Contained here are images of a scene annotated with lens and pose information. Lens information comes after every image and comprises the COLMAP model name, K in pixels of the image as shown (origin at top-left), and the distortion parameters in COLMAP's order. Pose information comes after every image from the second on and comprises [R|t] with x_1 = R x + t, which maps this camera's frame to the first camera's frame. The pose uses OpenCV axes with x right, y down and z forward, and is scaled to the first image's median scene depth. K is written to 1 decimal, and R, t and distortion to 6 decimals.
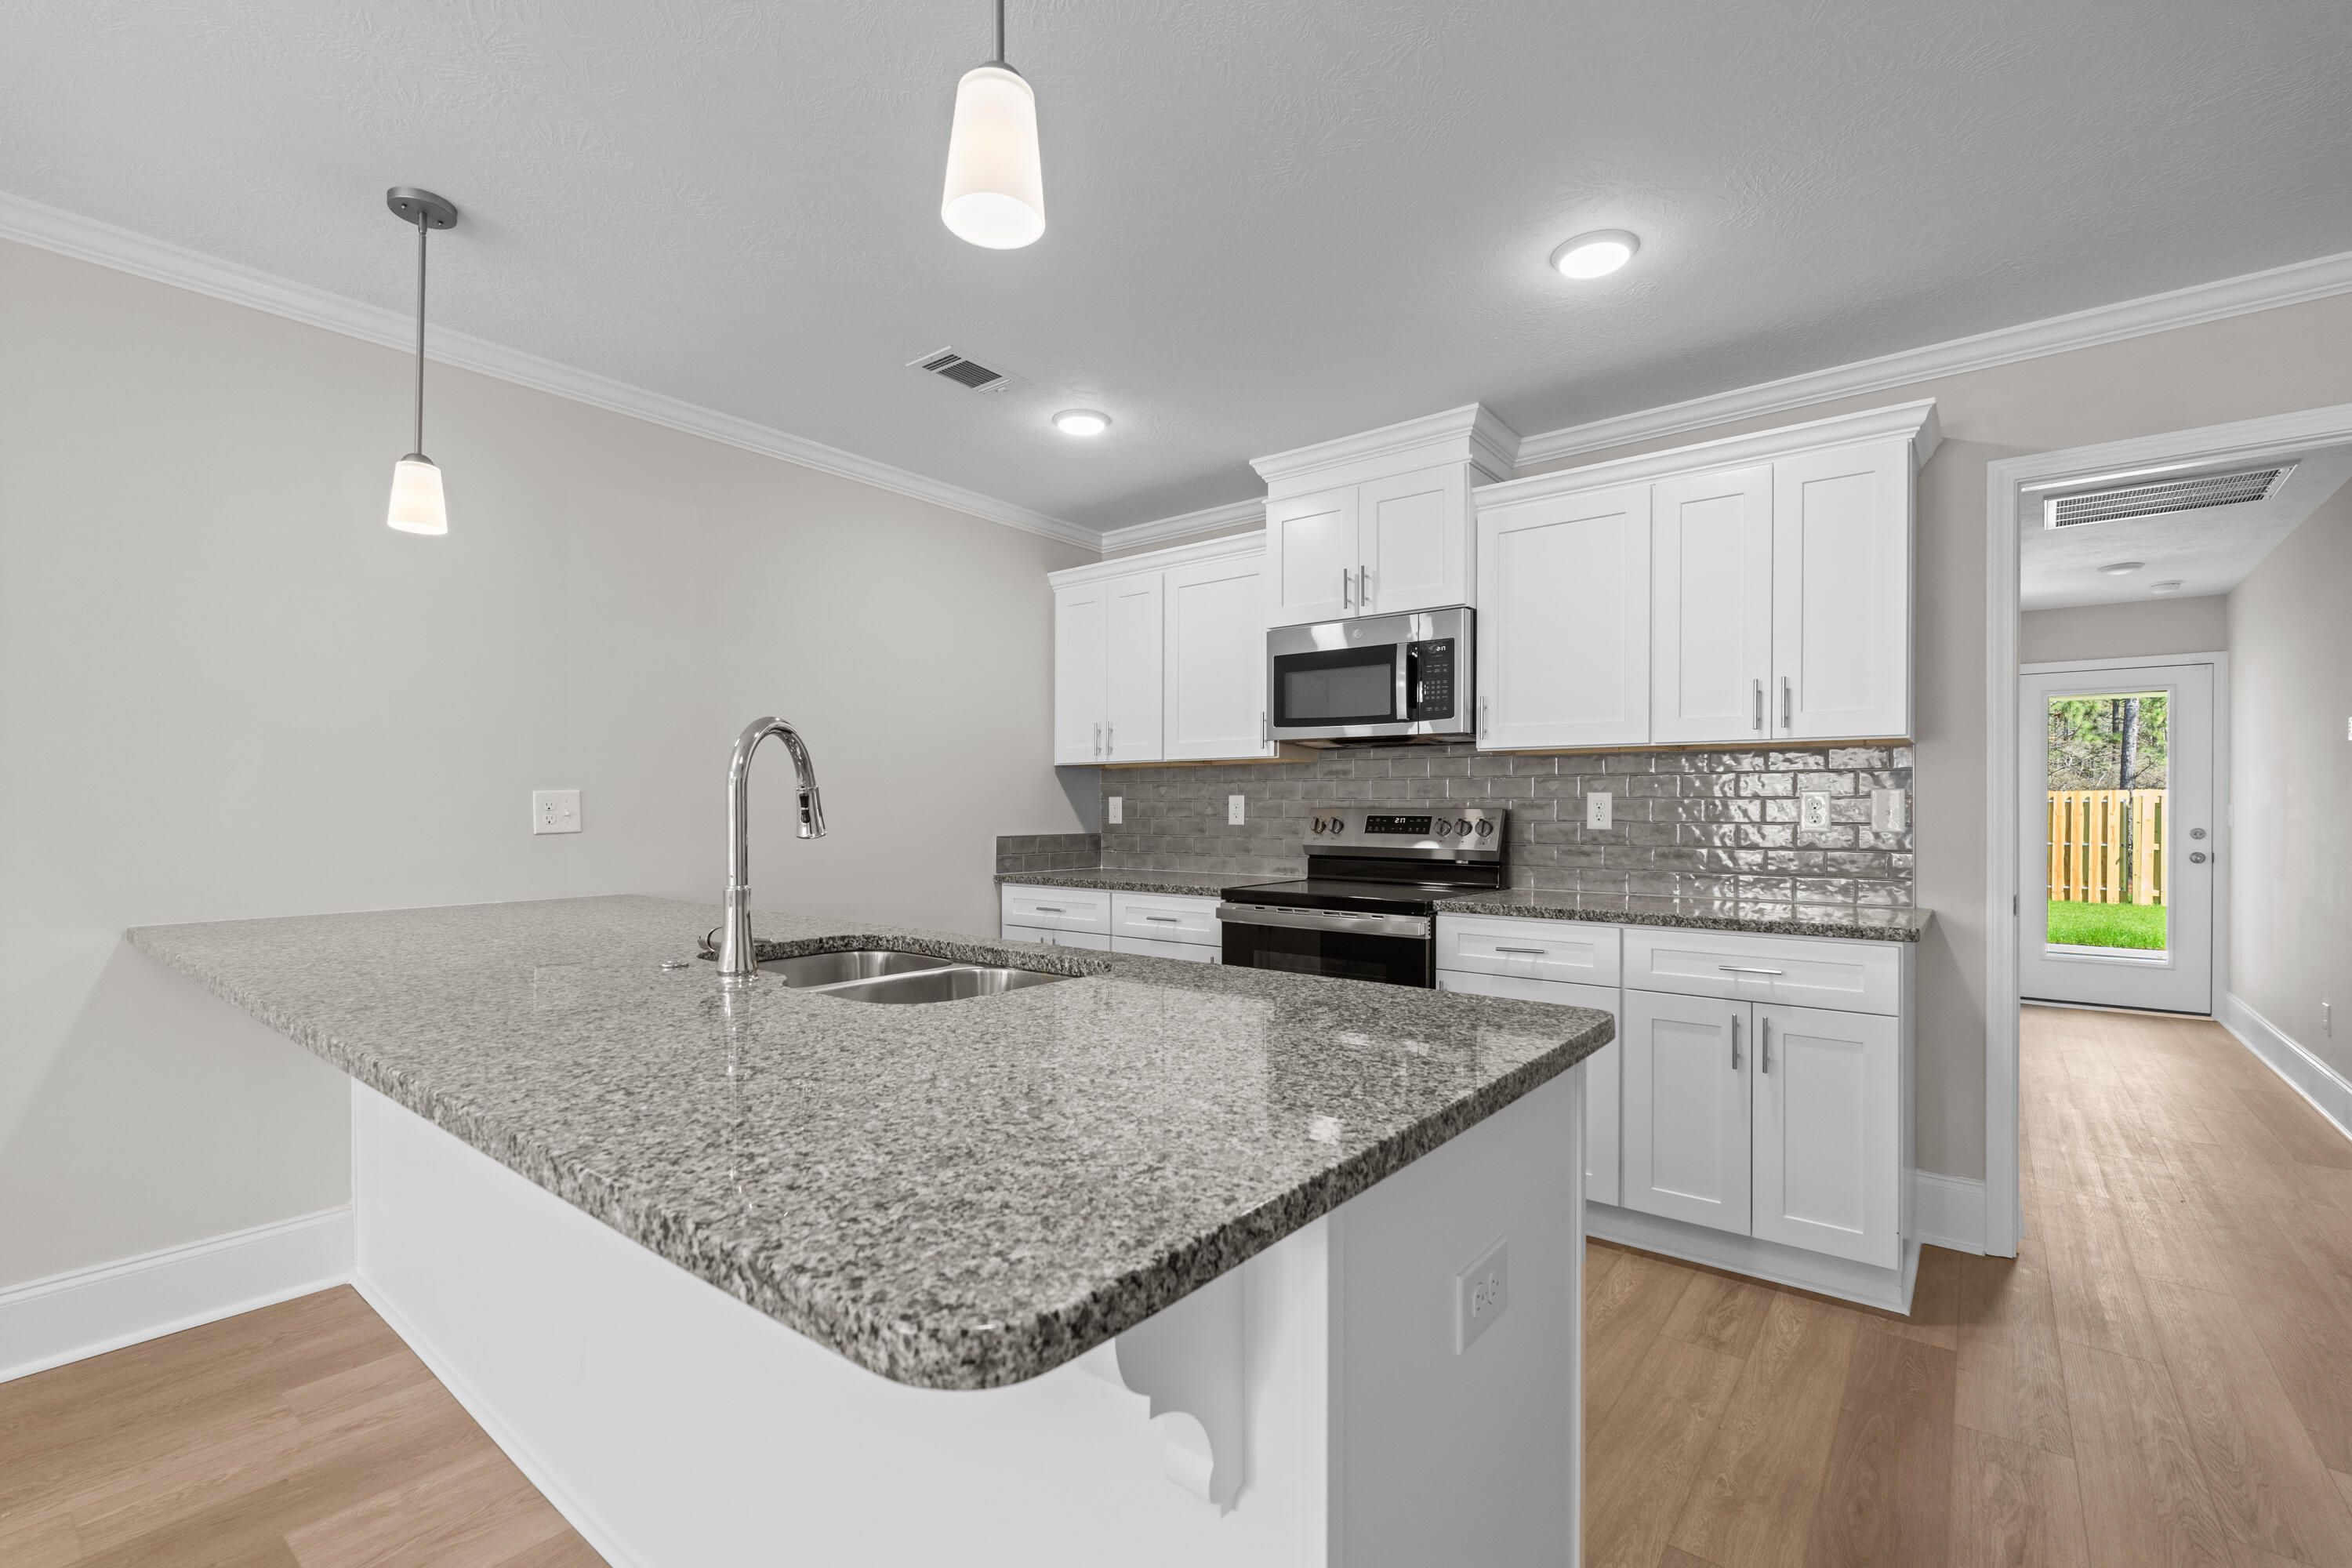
lens RADIAL K [[1035.5, 0, 1175.7], [0, 1035.5, 802.8], [0, 0, 1]] dist [-0.005846, 0.000984]
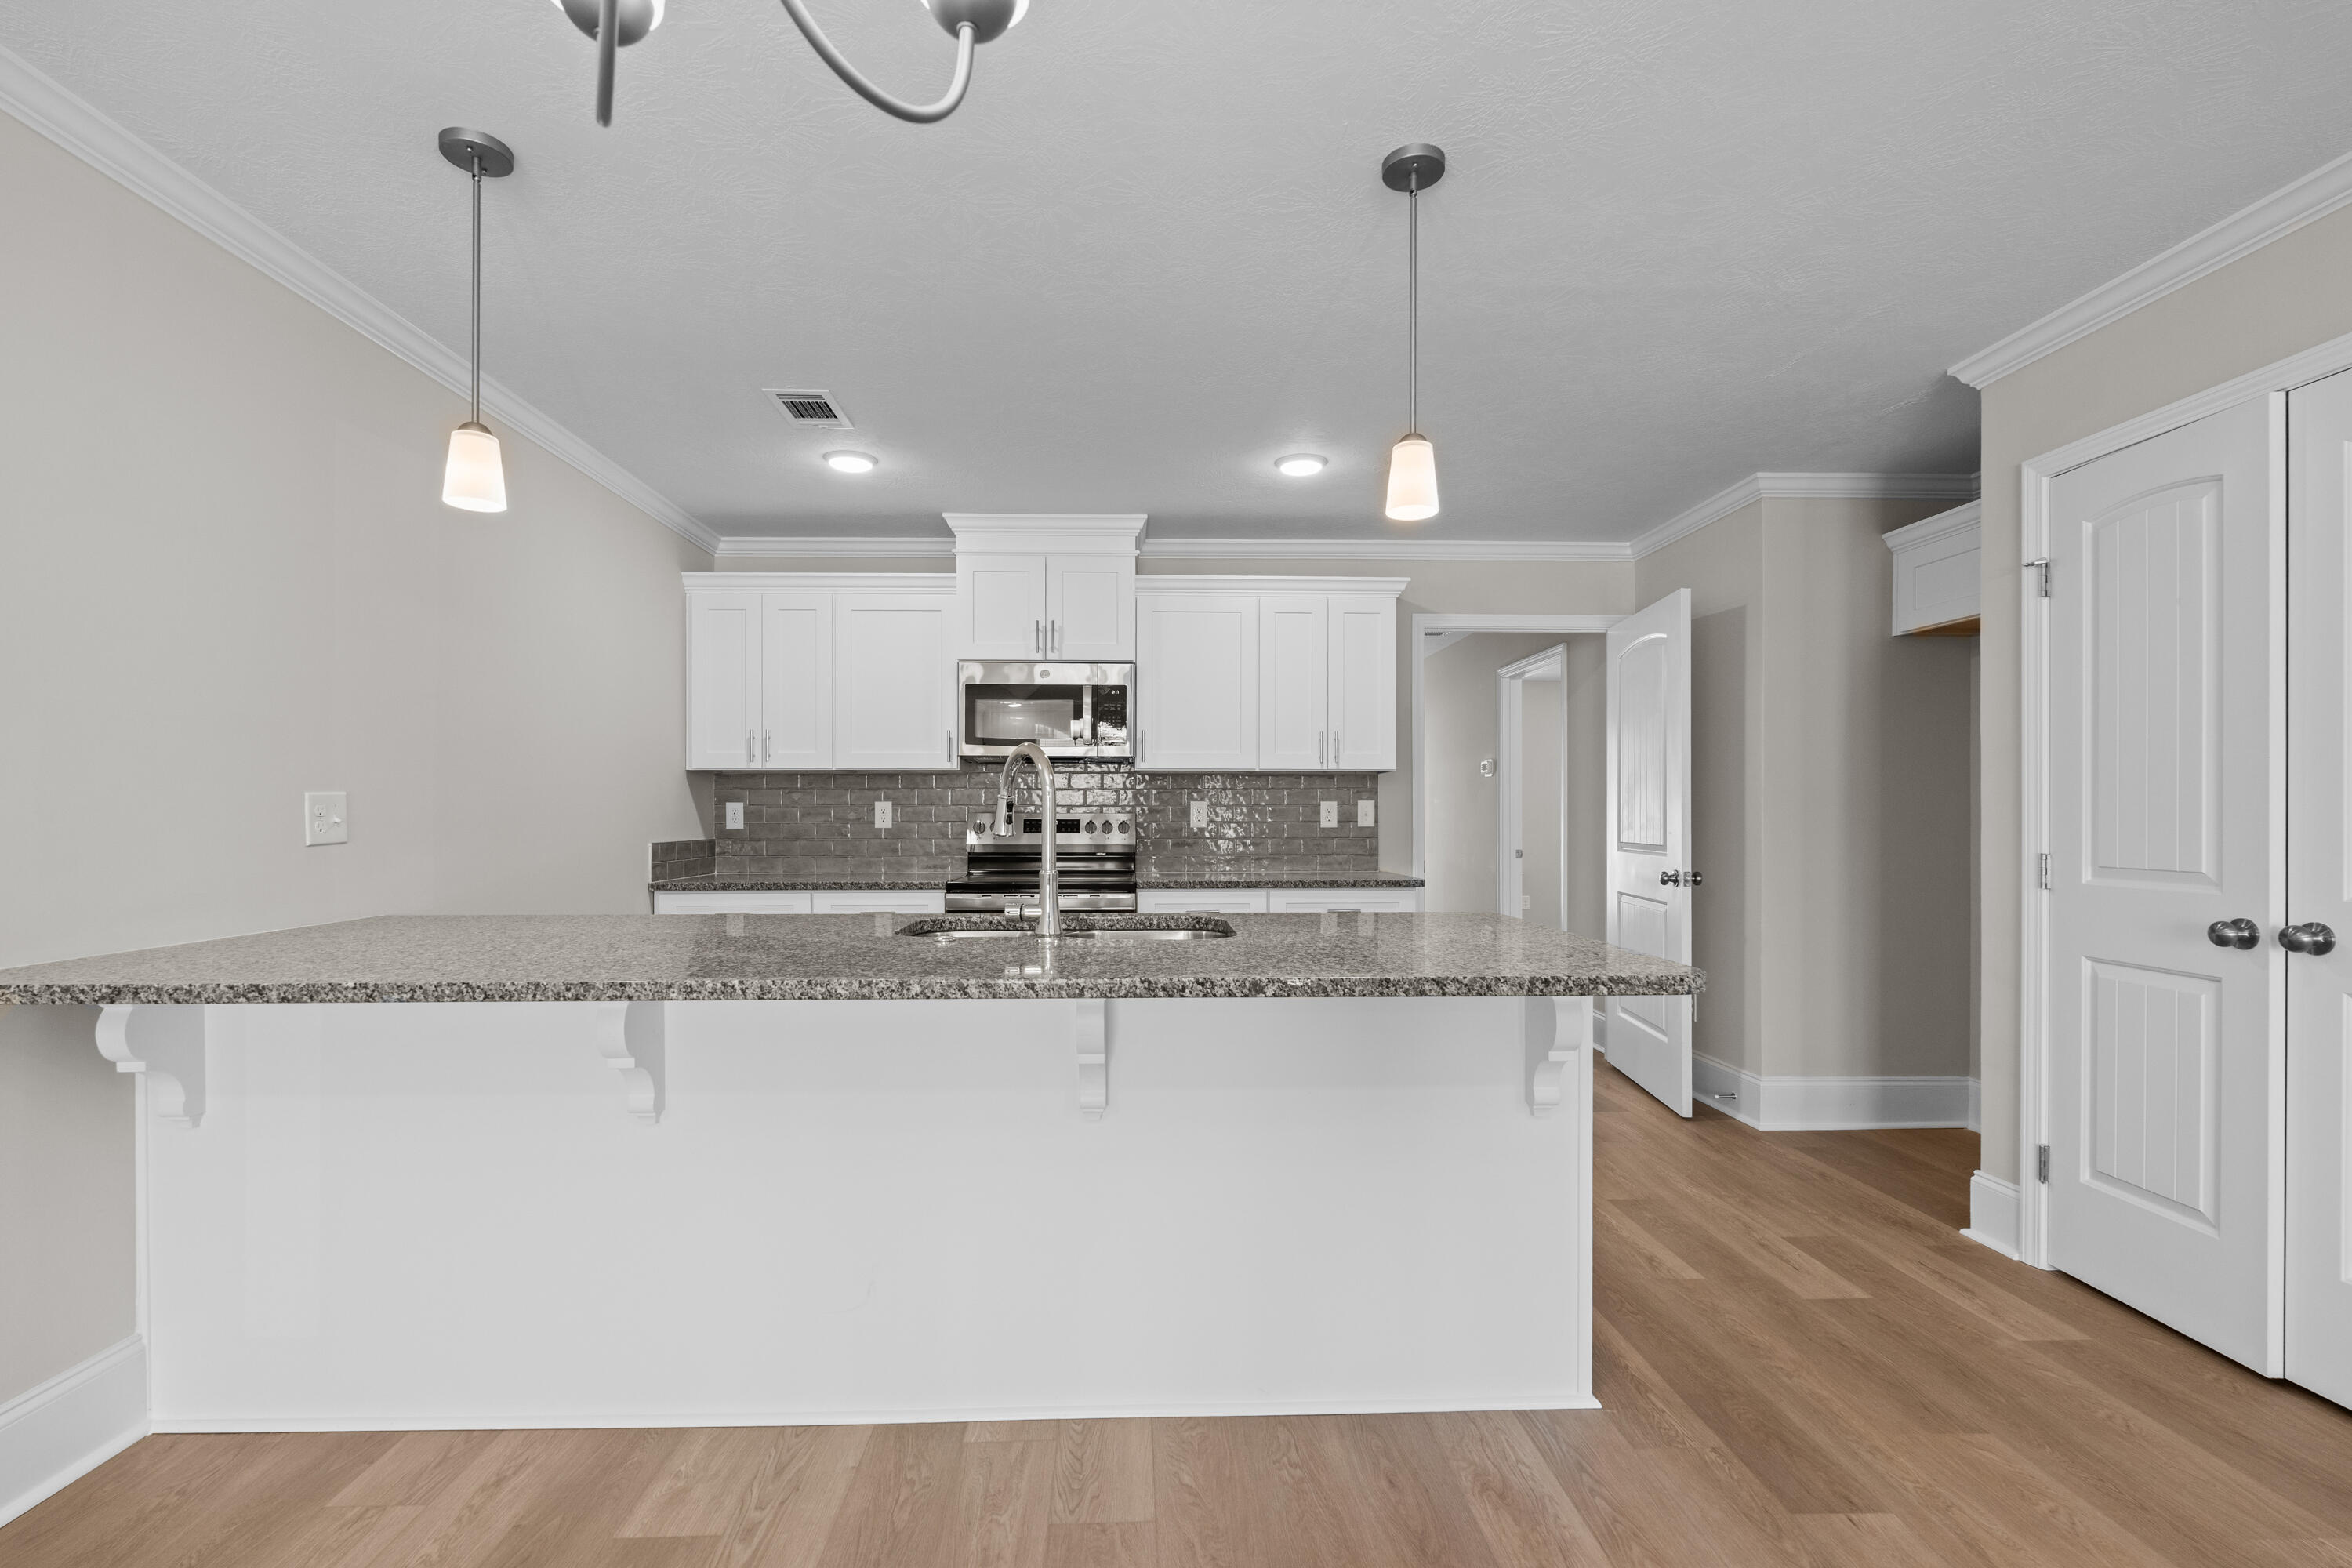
lens RADIAL K [[1035.5, 0, 1167.9], [0, 1035.5, 807.3], [0, 0, 1]] dist [-0.005846, 0.000984]
pose [[0.764812, 0.001977, 0.644250, -0.522239], [-0.001271, 0.999998, -0.001560, 0.000455], [-0.644252, 0.000375, 0.764813, -0.054584]]
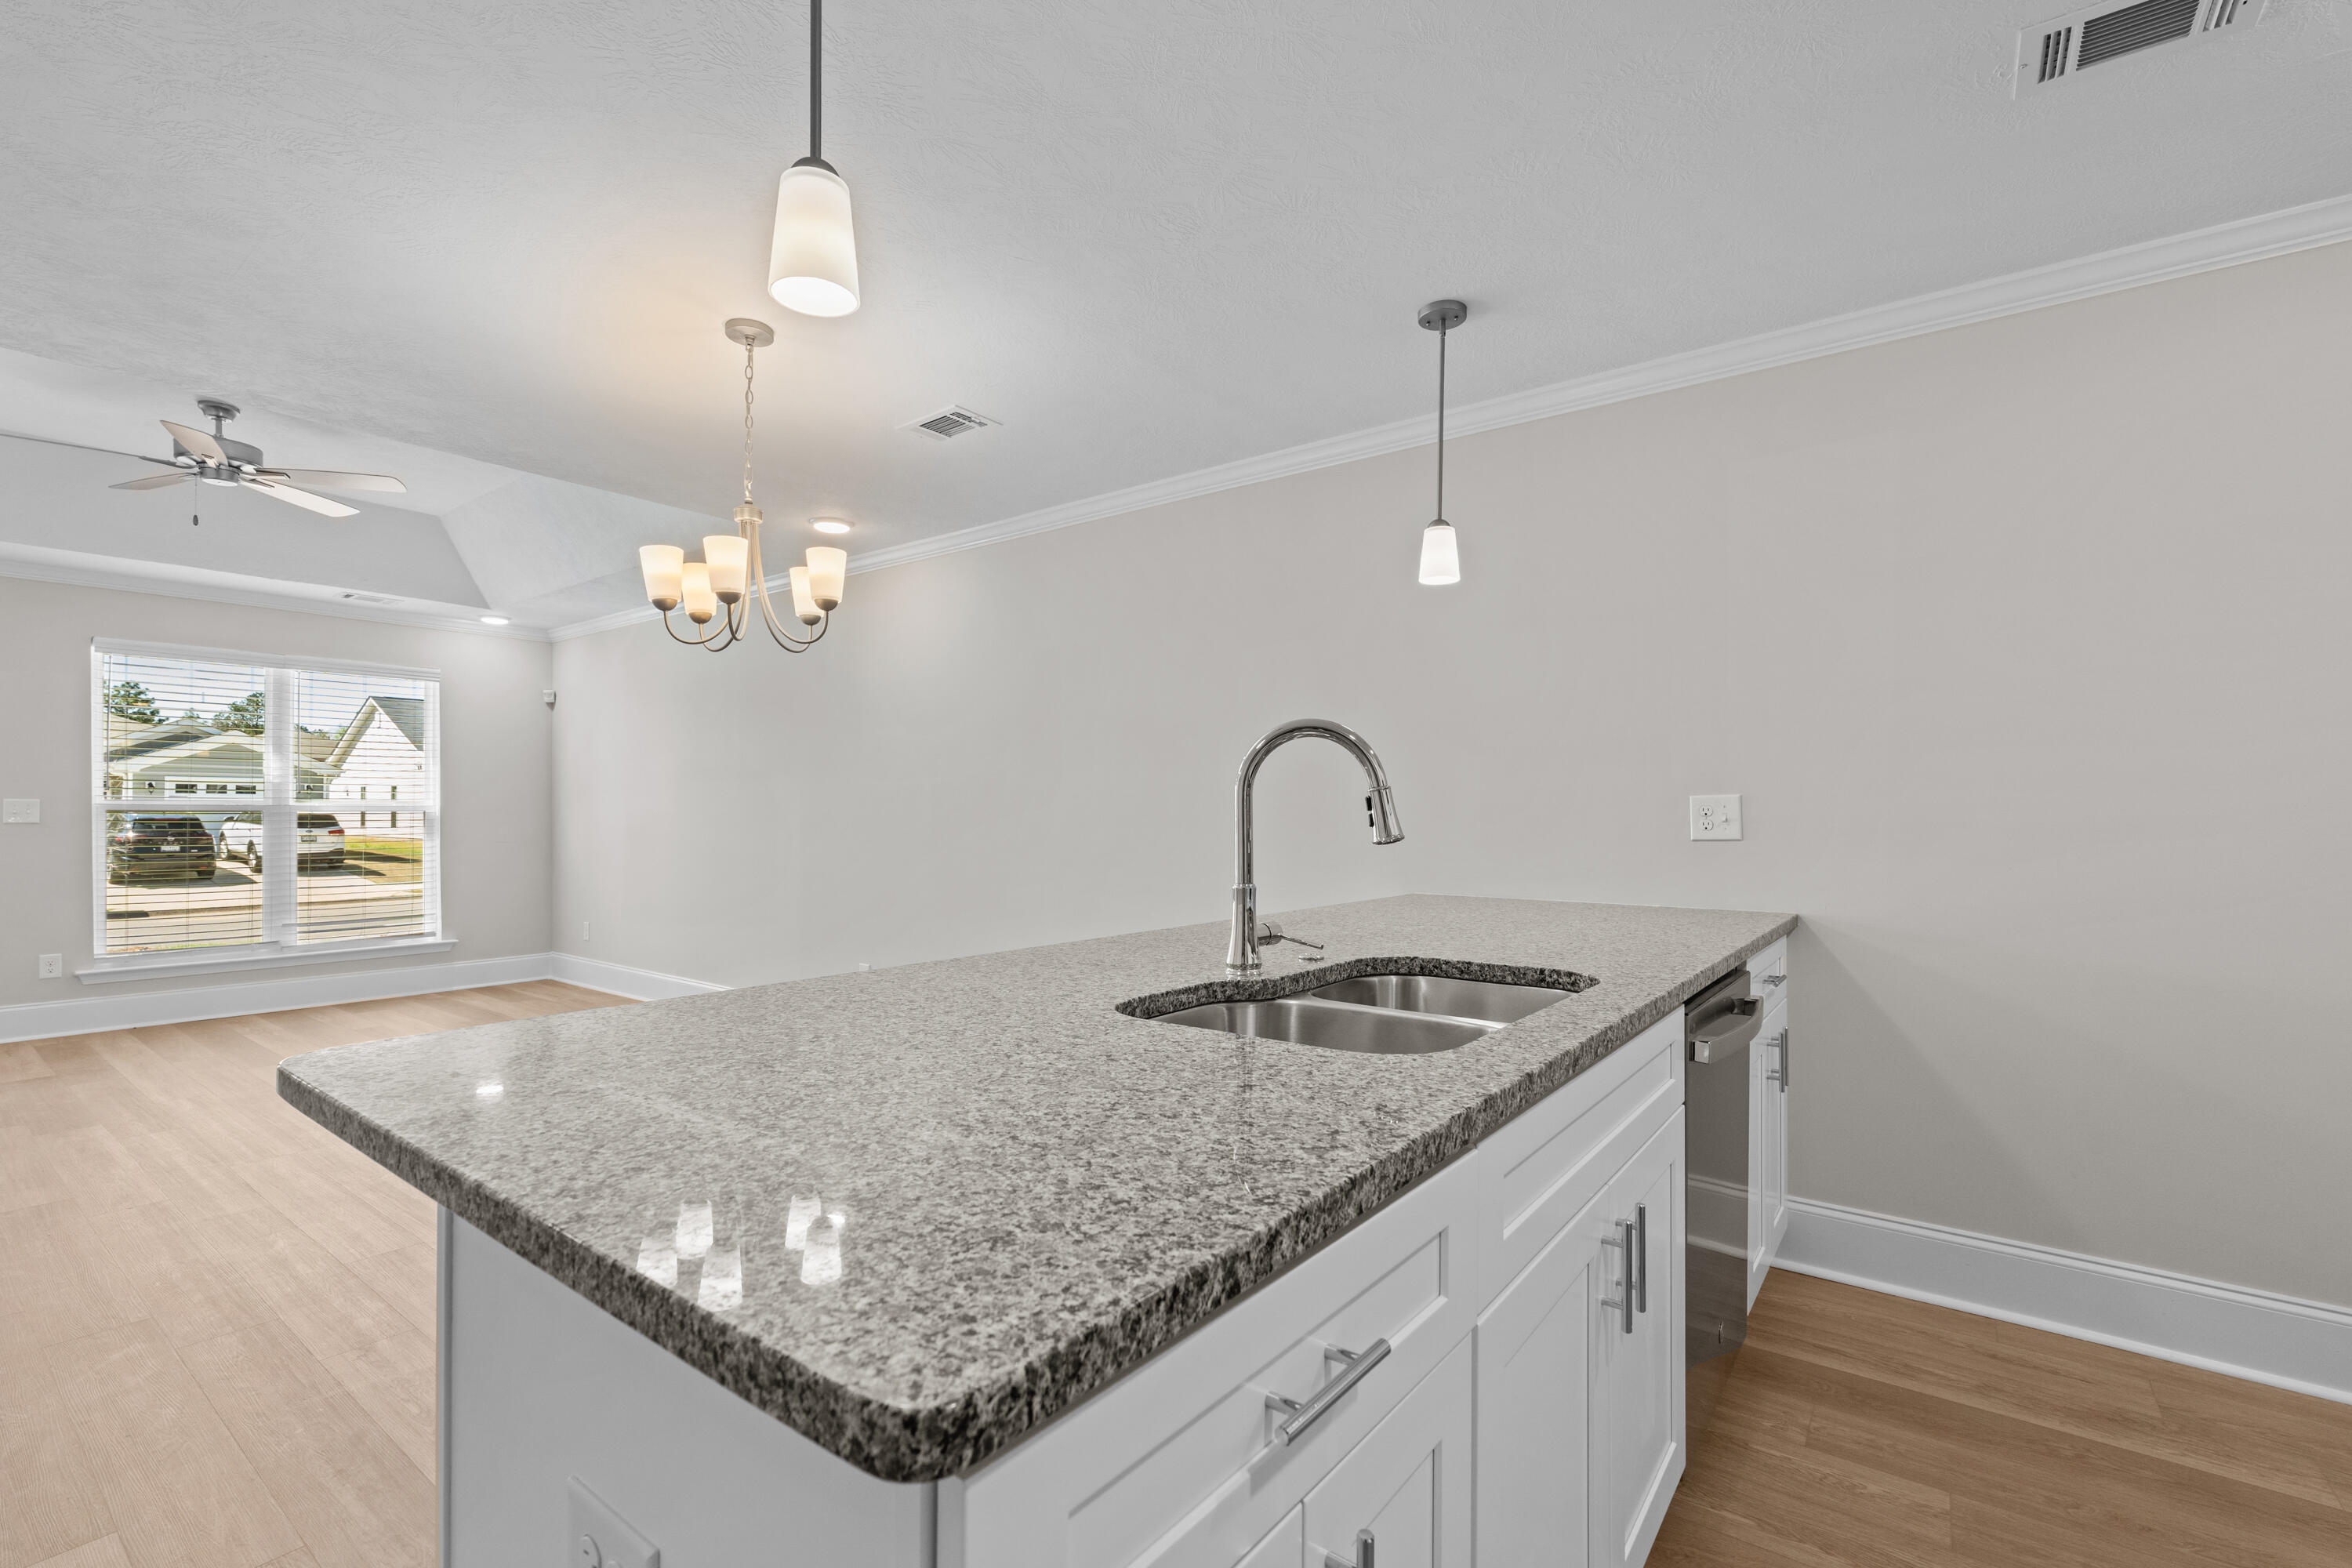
lens RADIAL K [[1035.5, 0, 1170.5], [0, 1035.5, 795.1], [0, 0, 1]] dist [-0.005846, 0.000984]
pose [[0.014222, -0.014514, -0.999794, 0.291426], [-0.001073, 0.999894, -0.014530, 0.002069], [0.999898, 0.001279, 0.014205, 0.413745]]
